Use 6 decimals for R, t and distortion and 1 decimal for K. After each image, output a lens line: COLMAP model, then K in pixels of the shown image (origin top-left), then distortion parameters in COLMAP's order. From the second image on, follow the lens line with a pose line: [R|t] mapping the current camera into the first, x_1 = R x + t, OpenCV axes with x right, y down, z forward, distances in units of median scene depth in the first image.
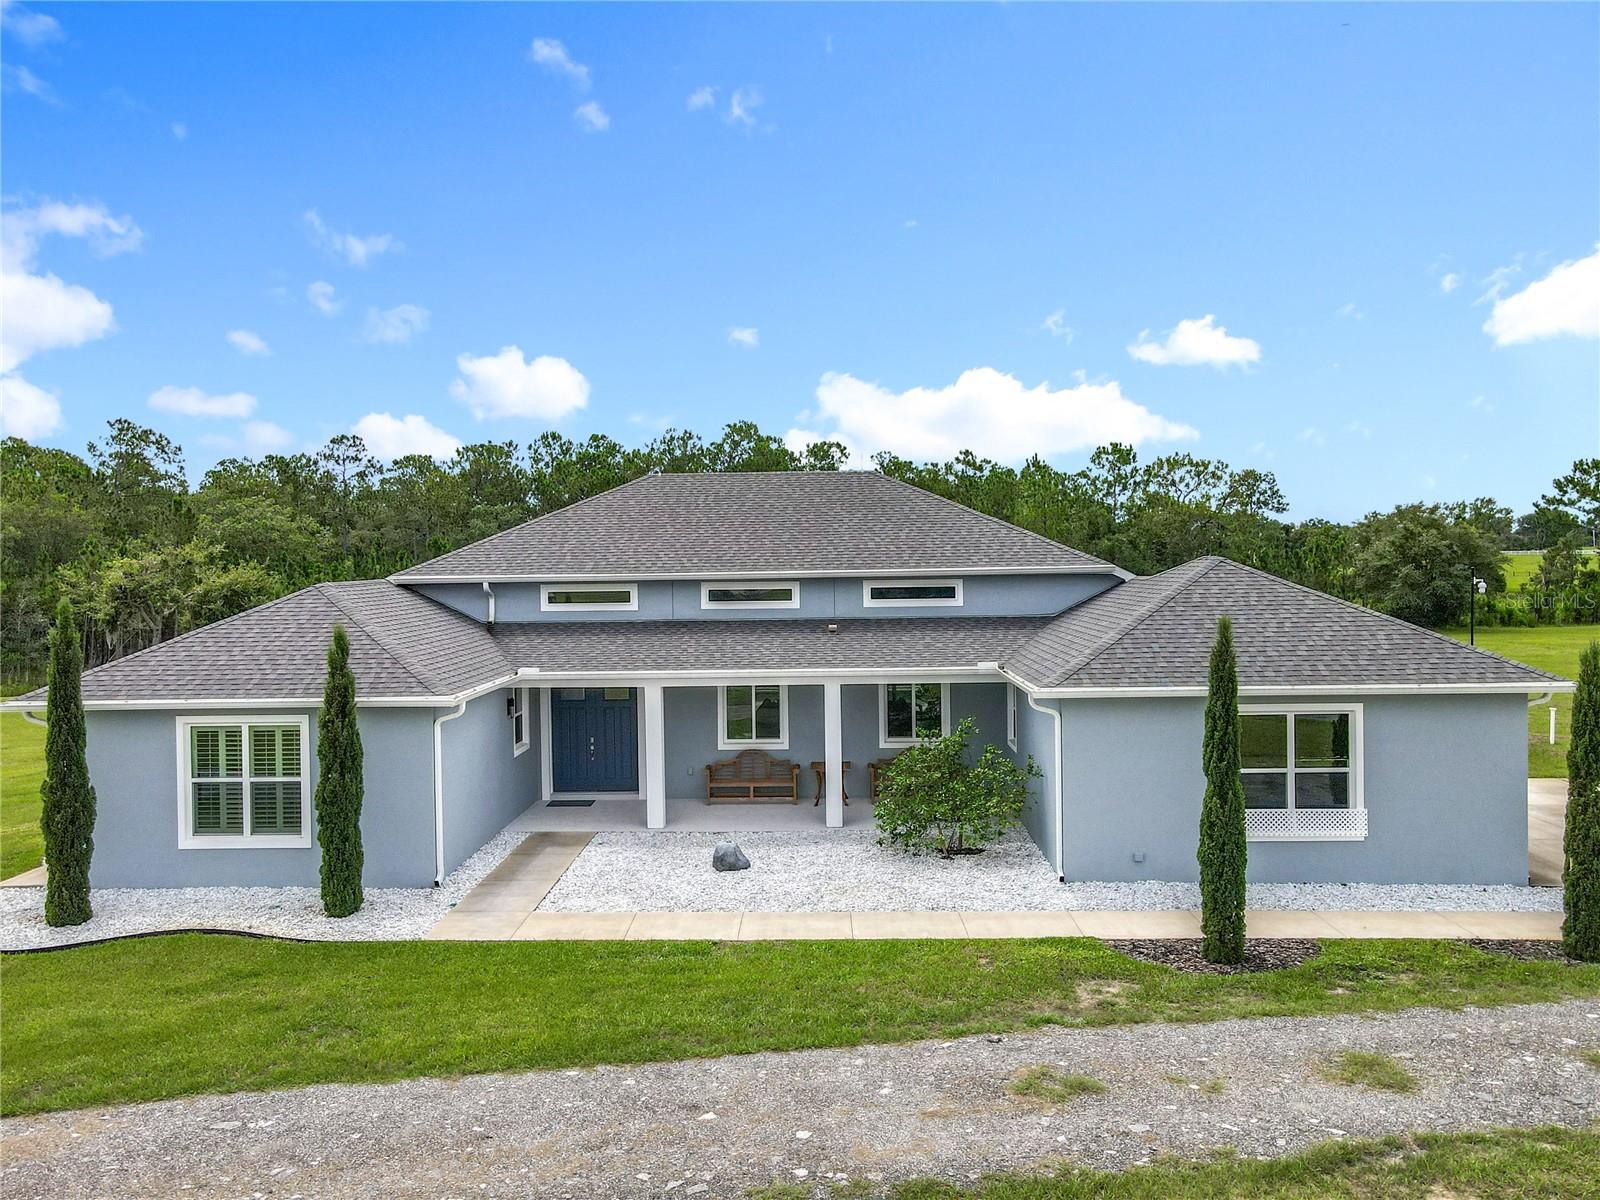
lens RADIAL K [[1236.0, 0, 796.5], [0, 1236.0, 549.2], [0, 0, 1]] dist [-0.002614, 0.032113]
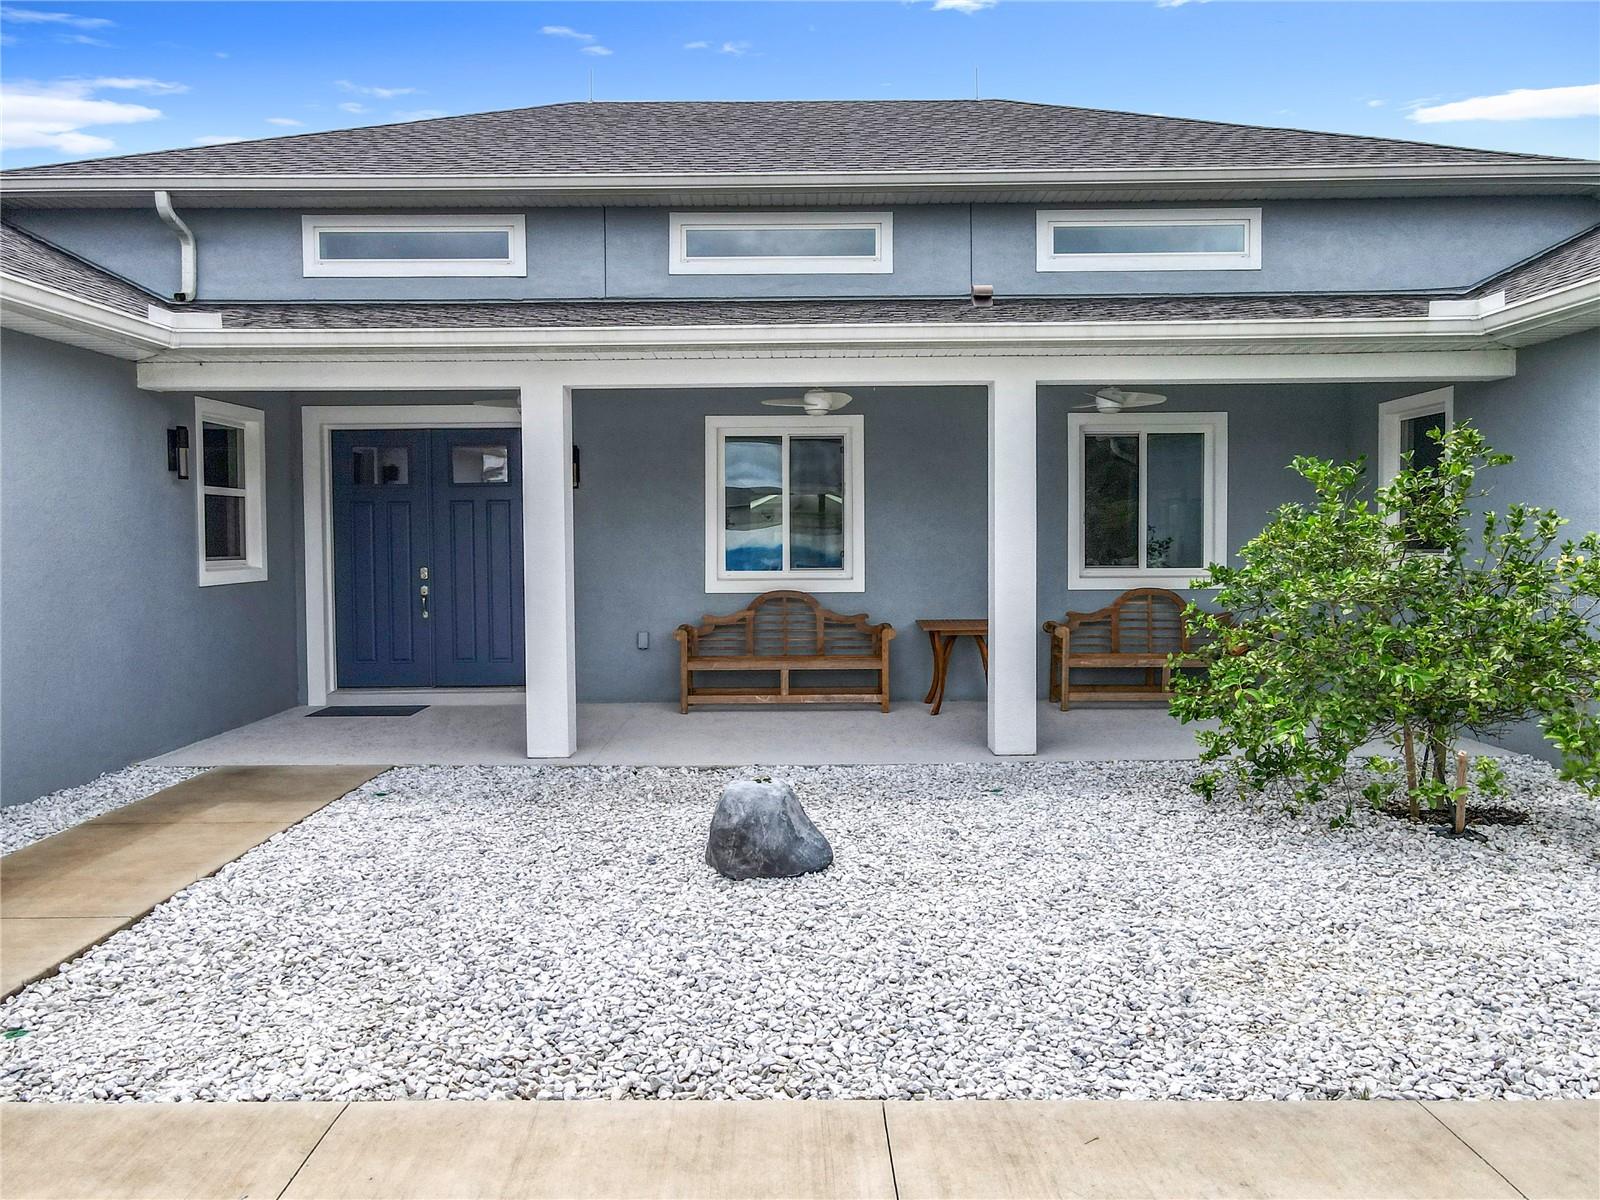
lens RADIAL K [[1236.0, 0, 796.5], [0, 1236.0, 549.2], [0, 0, 1]] dist [-0.002614, 0.032113]
pose [[0.999565, 0.005510, 0.028977, -0.043731], [-0.005999, 0.999841, 0.016797, 0.138930], [-0.028880, -0.016964, 0.999439, 0.554851]]
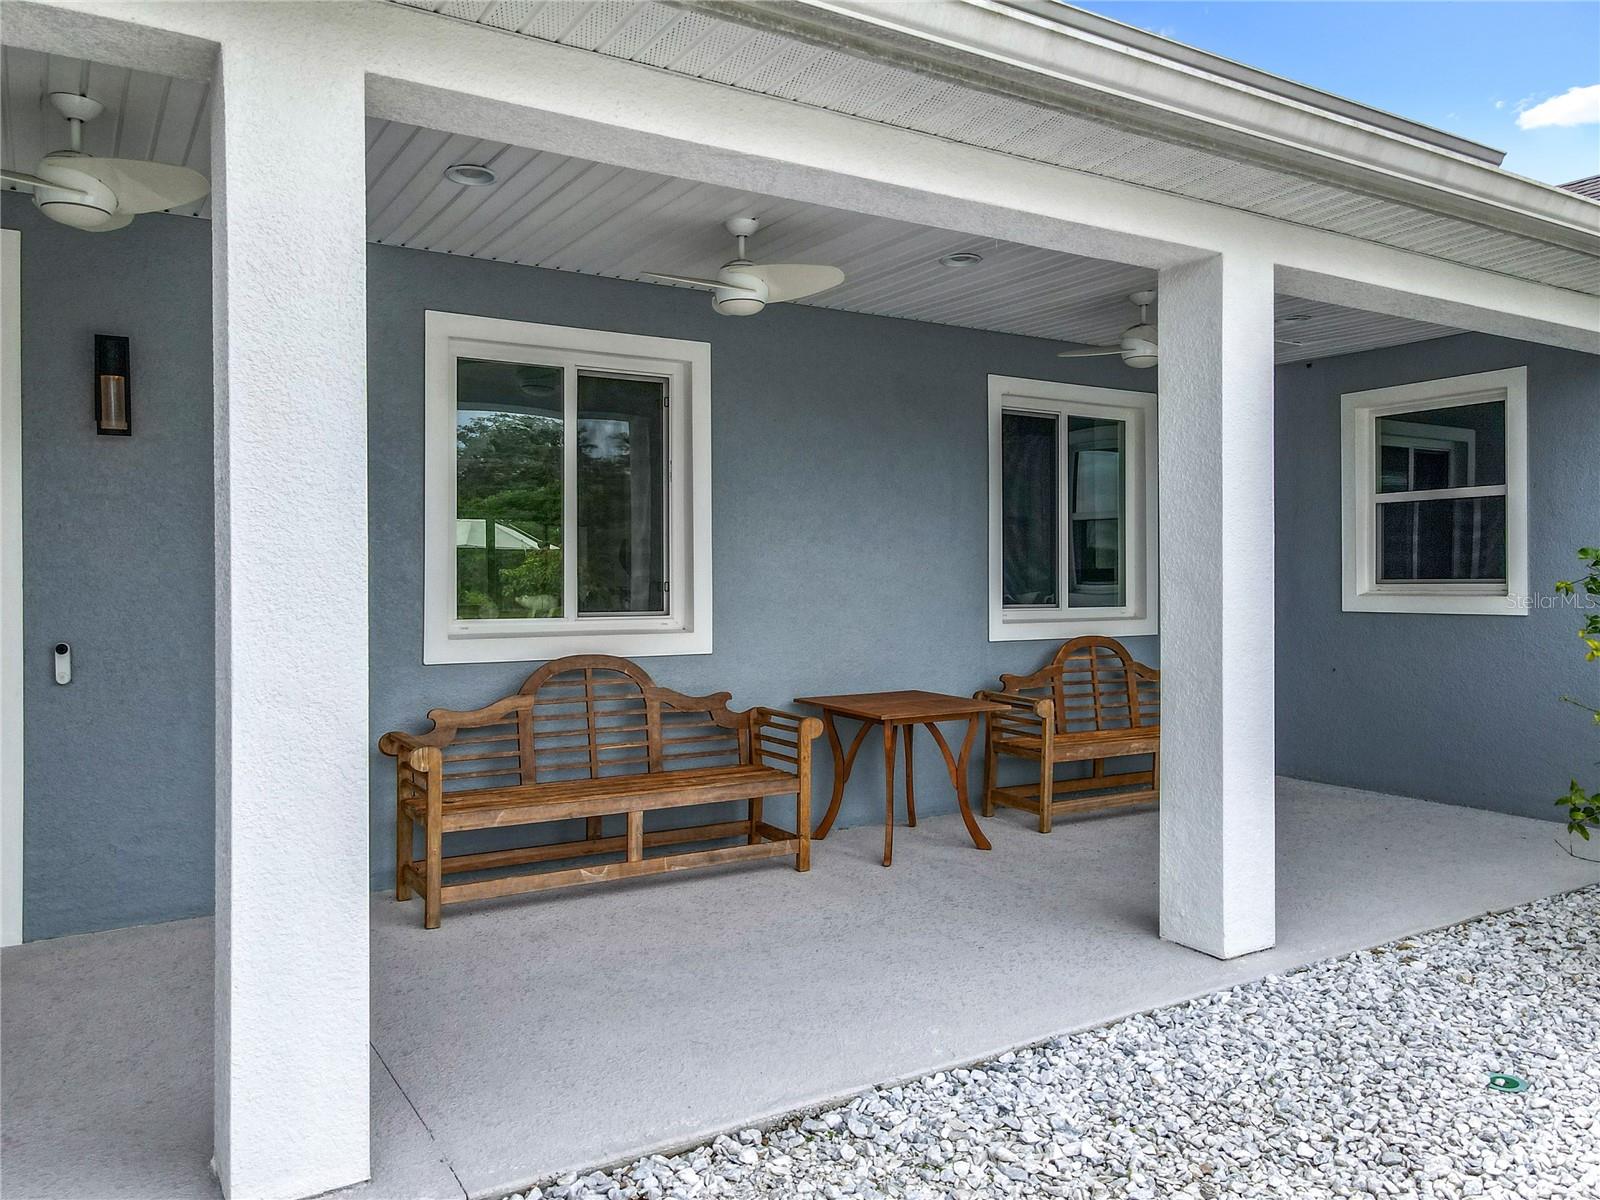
lens RADIAL K [[1236.0, 0, 796.5], [0, 1236.0, 549.2], [0, 0, 1]] dist [-0.002614, 0.032113]
pose [[0.829107, 0.024077, 0.558572, -0.132692], [-0.009521, 0.999535, -0.028952, 0.147622], [-0.559009, 0.018686, 0.828951, 0.780711]]
